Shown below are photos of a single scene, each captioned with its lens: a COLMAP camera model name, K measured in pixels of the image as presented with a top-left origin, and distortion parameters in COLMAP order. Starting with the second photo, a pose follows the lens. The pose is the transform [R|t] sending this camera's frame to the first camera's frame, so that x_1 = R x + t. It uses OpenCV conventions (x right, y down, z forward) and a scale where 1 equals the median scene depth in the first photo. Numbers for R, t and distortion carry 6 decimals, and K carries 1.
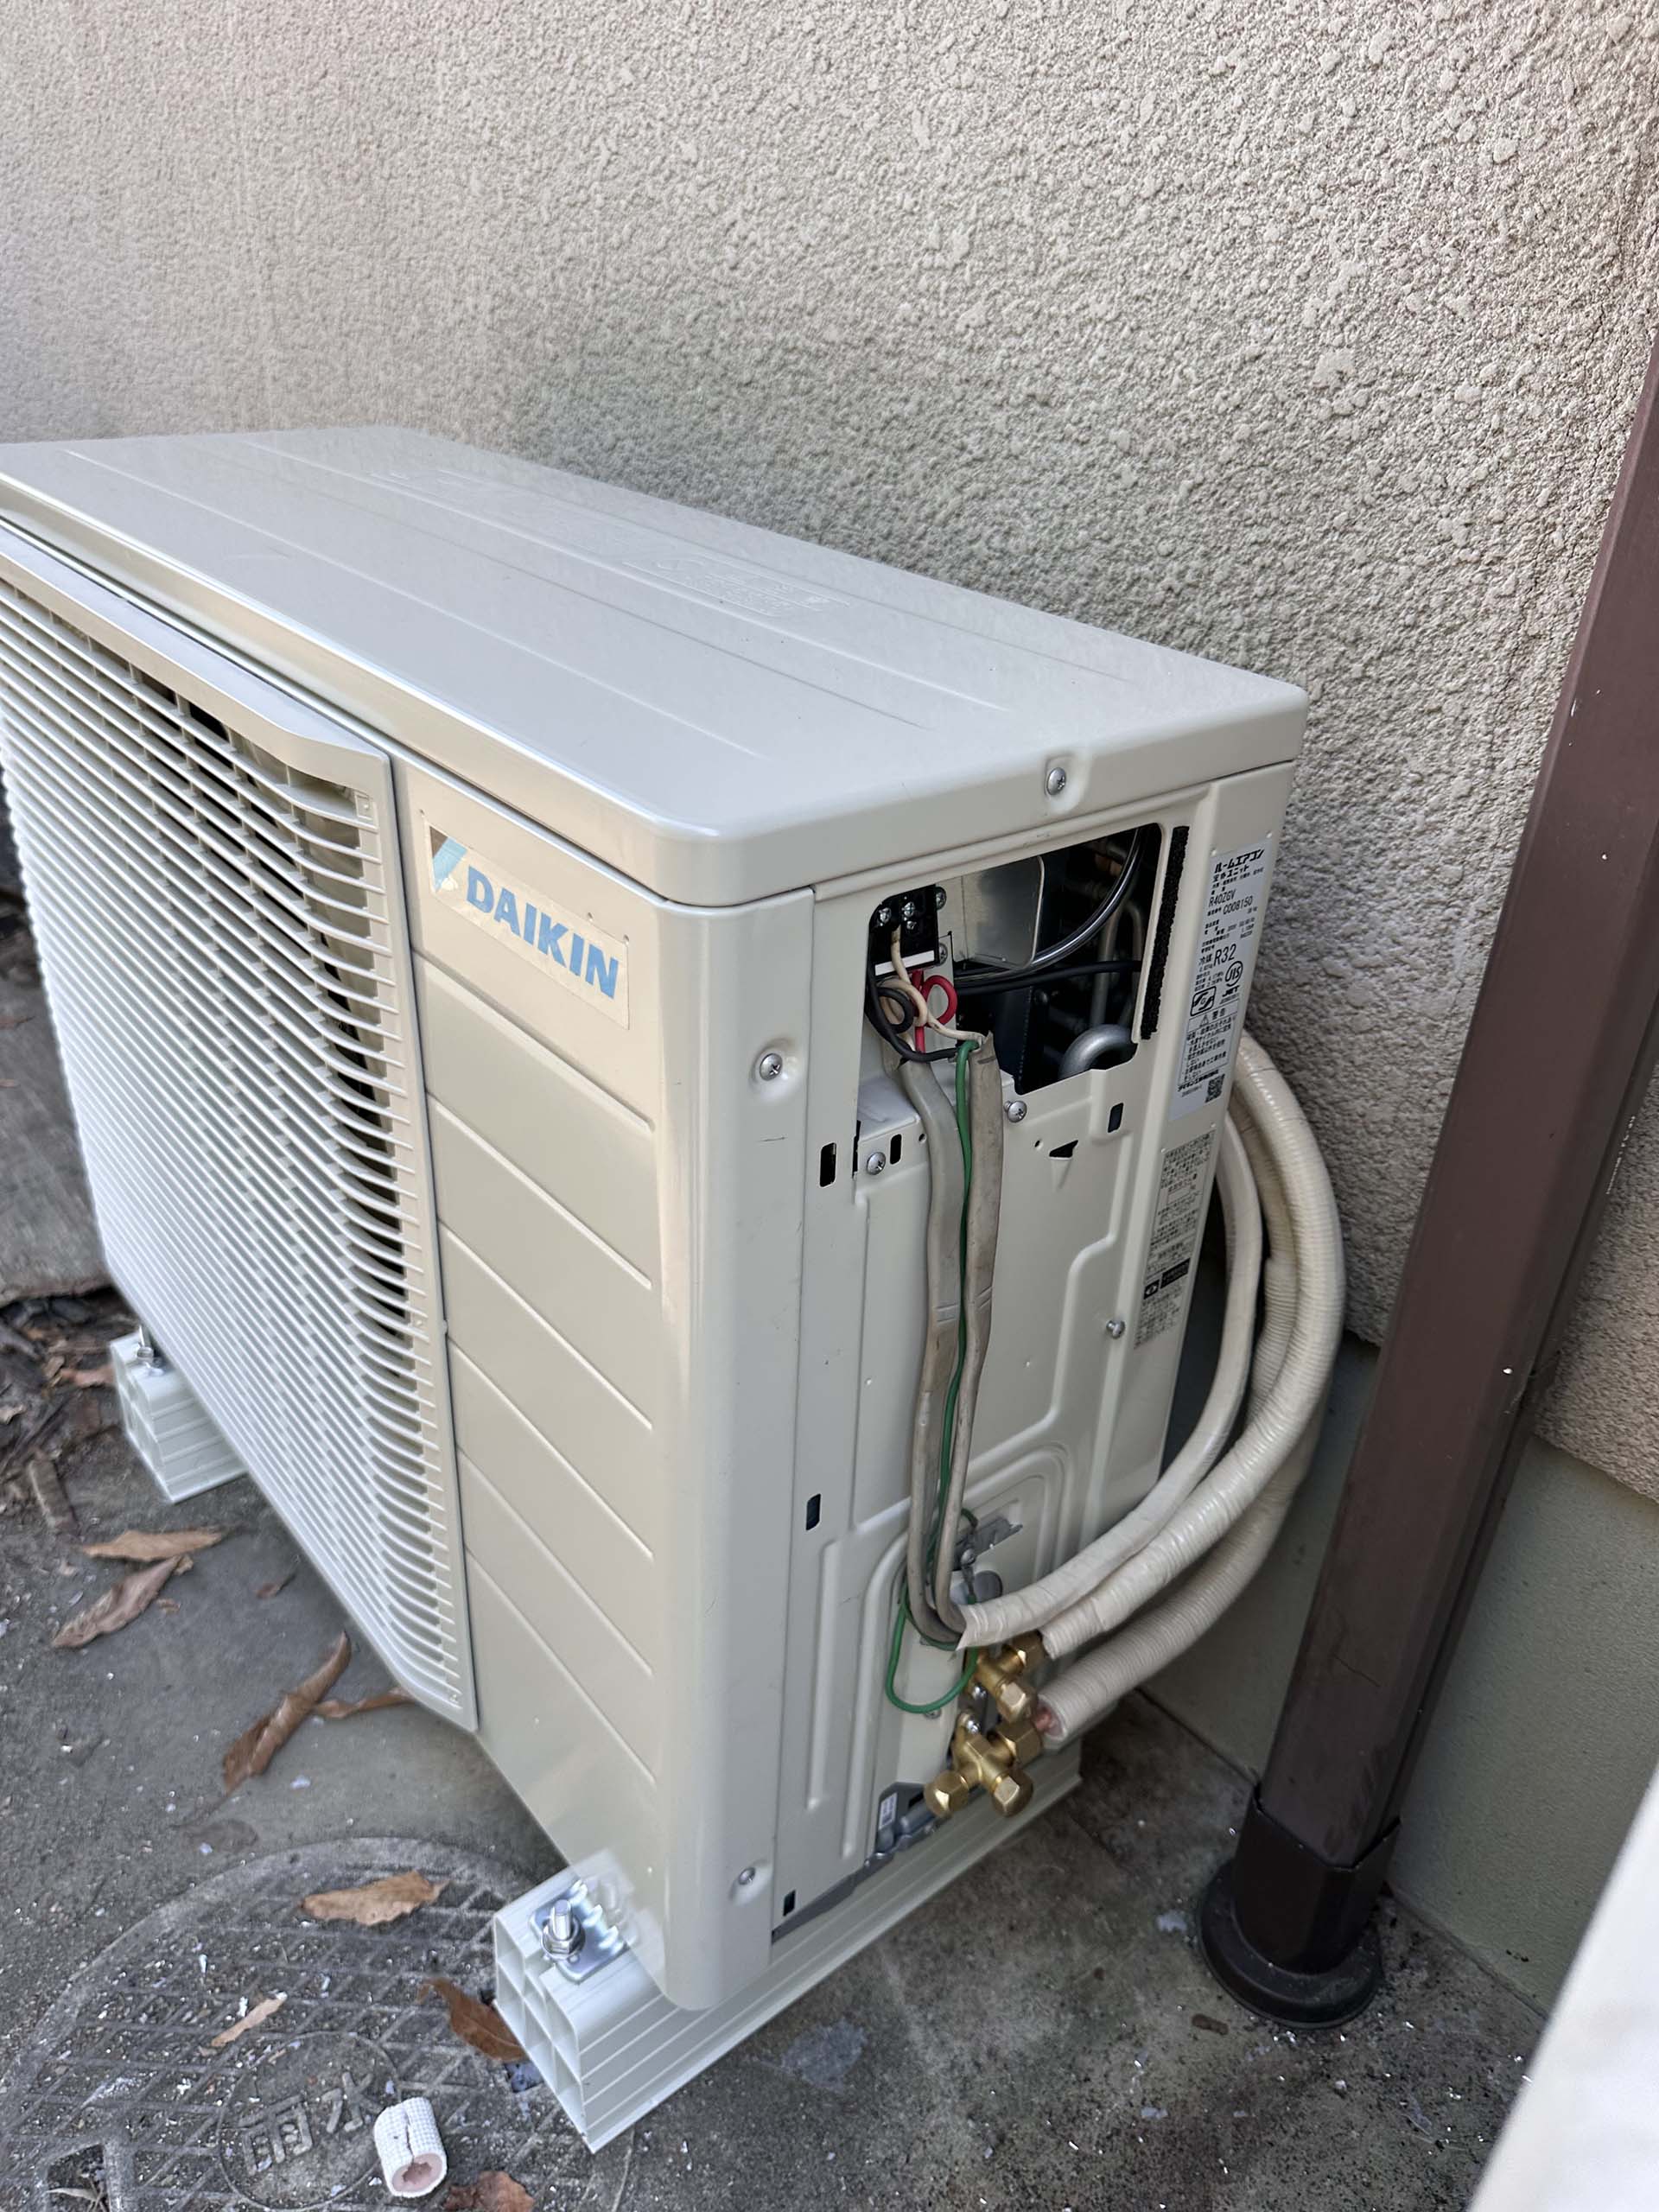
lens RADIAL K [[1605.7, 0, 829.5], [0, 1605.7, 1106.0], [0, 0, 1]] dist [0.007557, -0.071181]
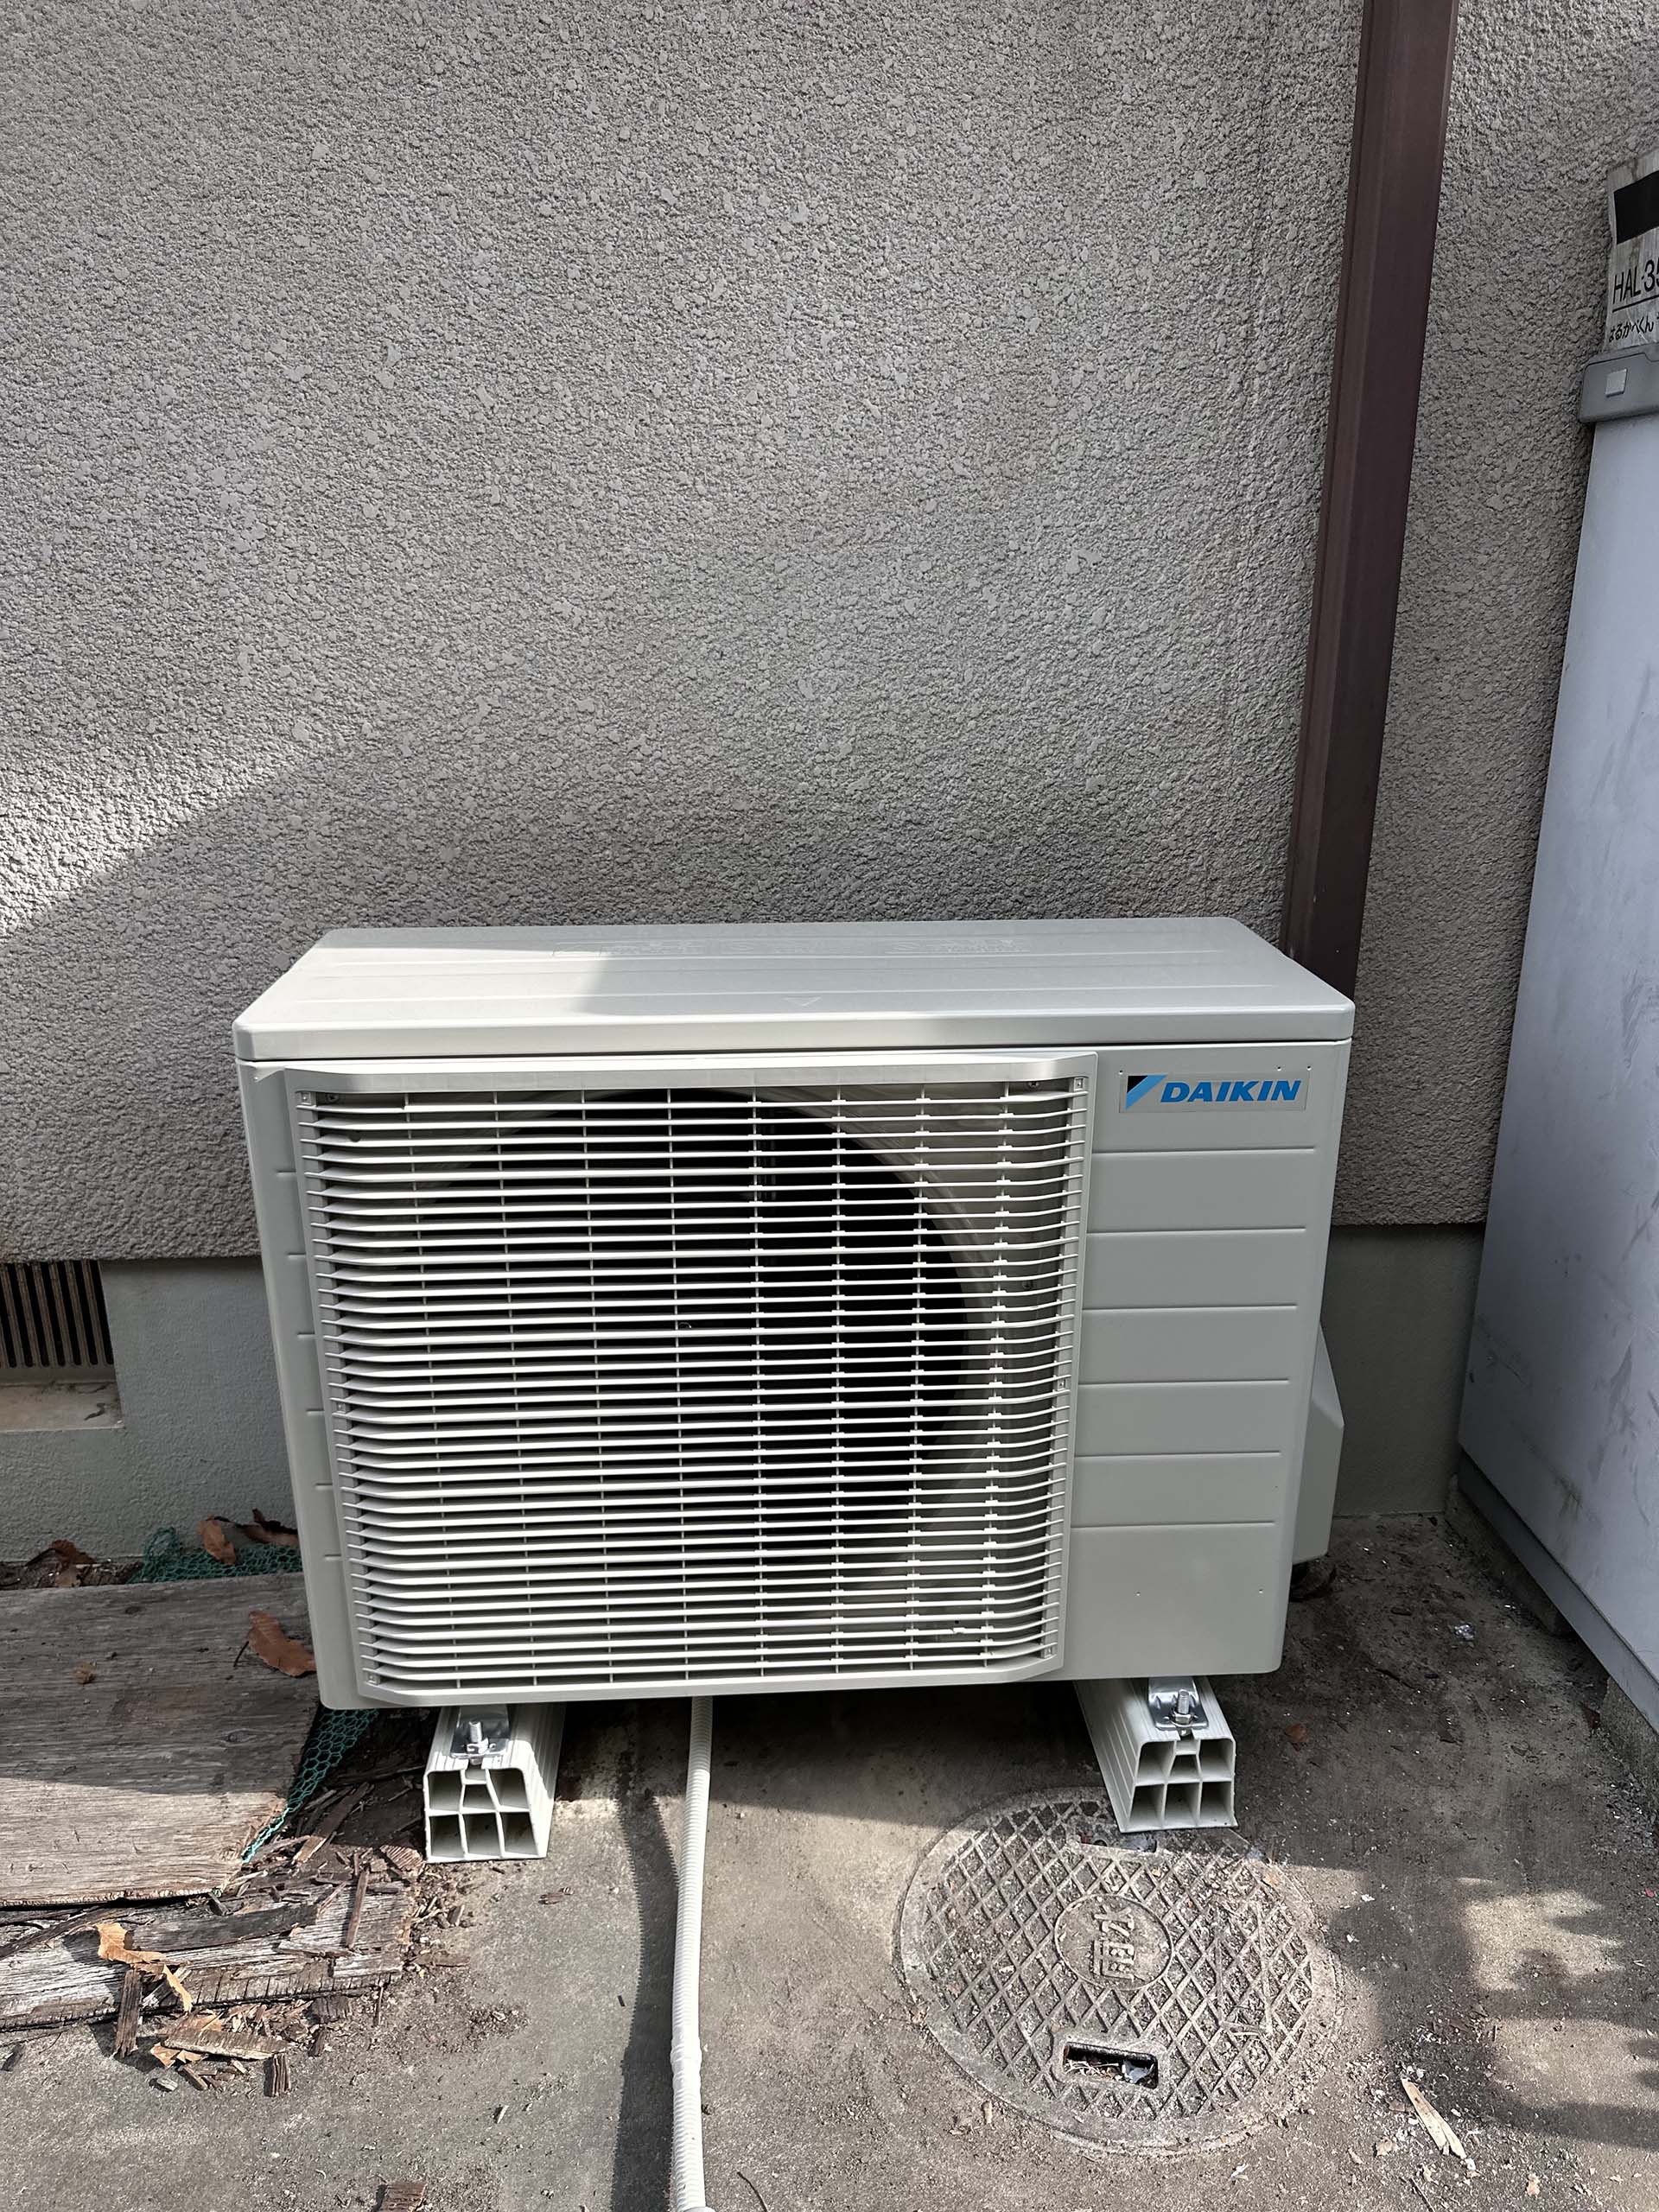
lens RADIAL K [[1580.1, 0, 831.1], [0, 1580.1, 1115.6], [0, 0, 1]] dist [0.036368, -0.049889]
pose [[0.614231, -0.302877, 0.728688, -1.416163], [0.414654, 0.909532, 0.028522, -0.242304], [-0.671403, 0.284634, 0.684252, -0.074182]]
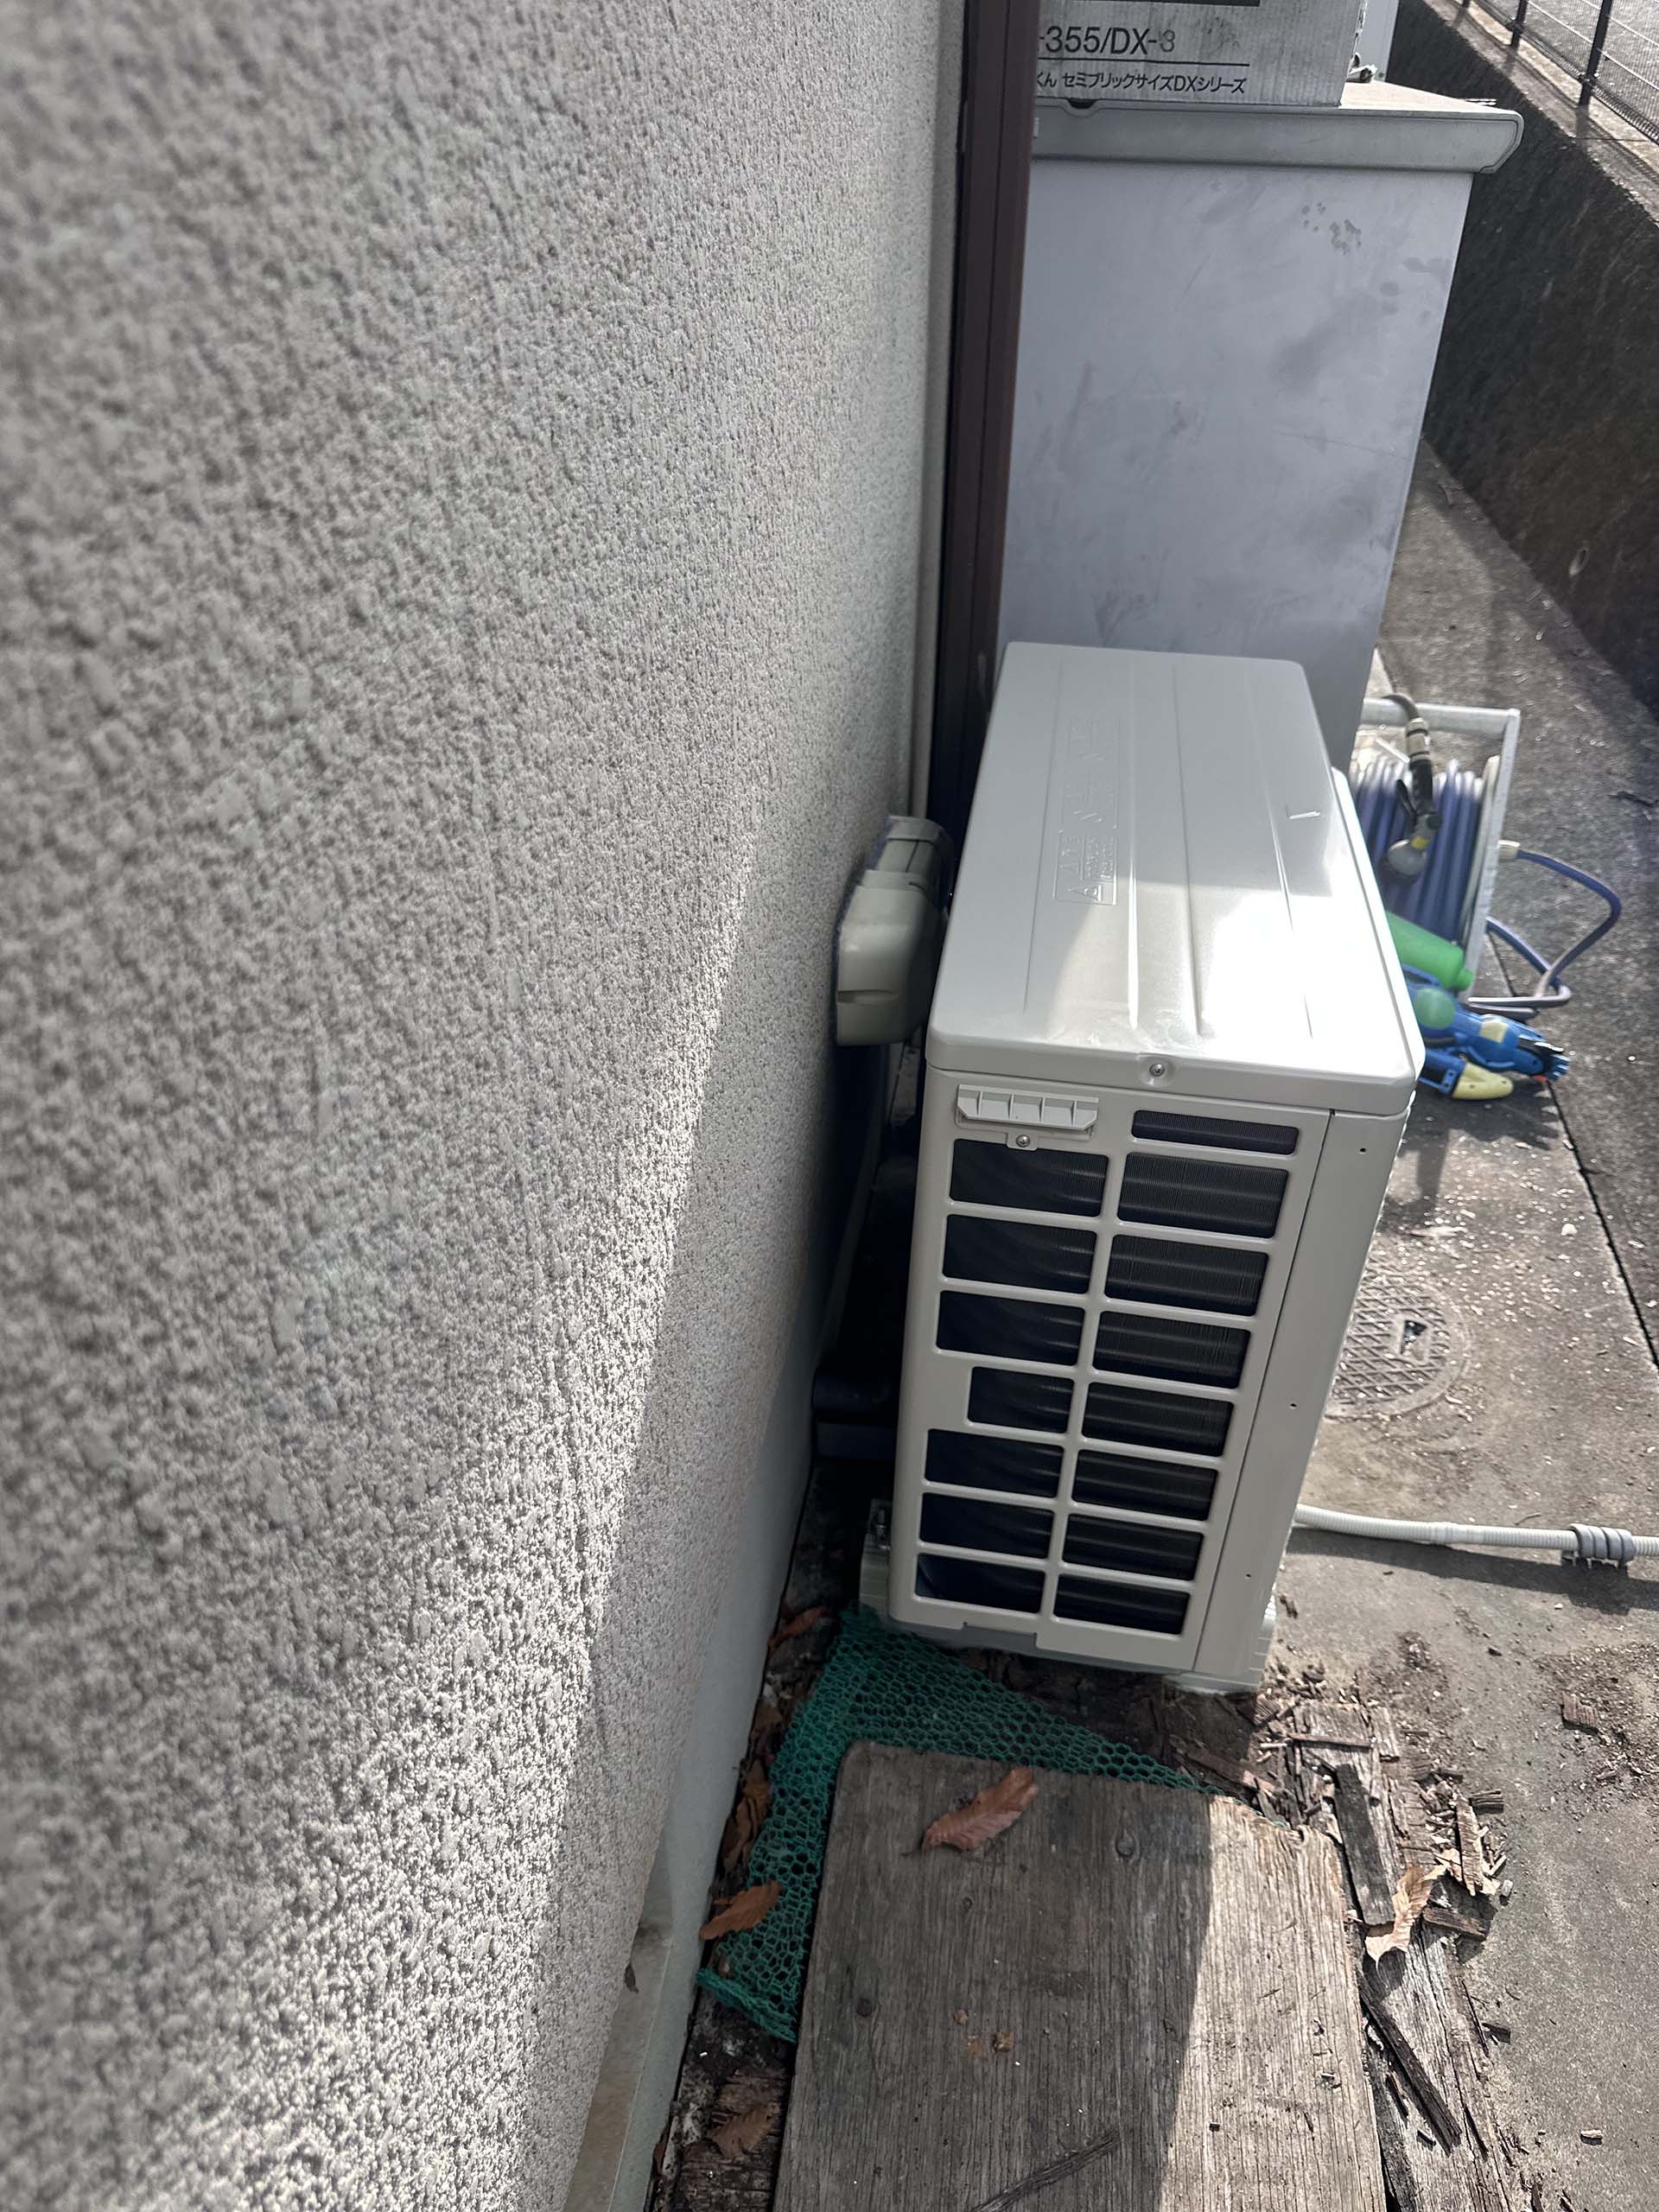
lens RADIAL K [[1596.9, 0, 861.3], [0, 1596.9, 1111.3], [0, 0, 1]] dist [-0.003700, -0.002880]
pose [[-0.654327, -0.477917, 0.586048, -1.149415], [0.318828, 0.528385, 0.786866, -1.607814], [-0.685715, 0.701716, -0.193363, 1.783063]]
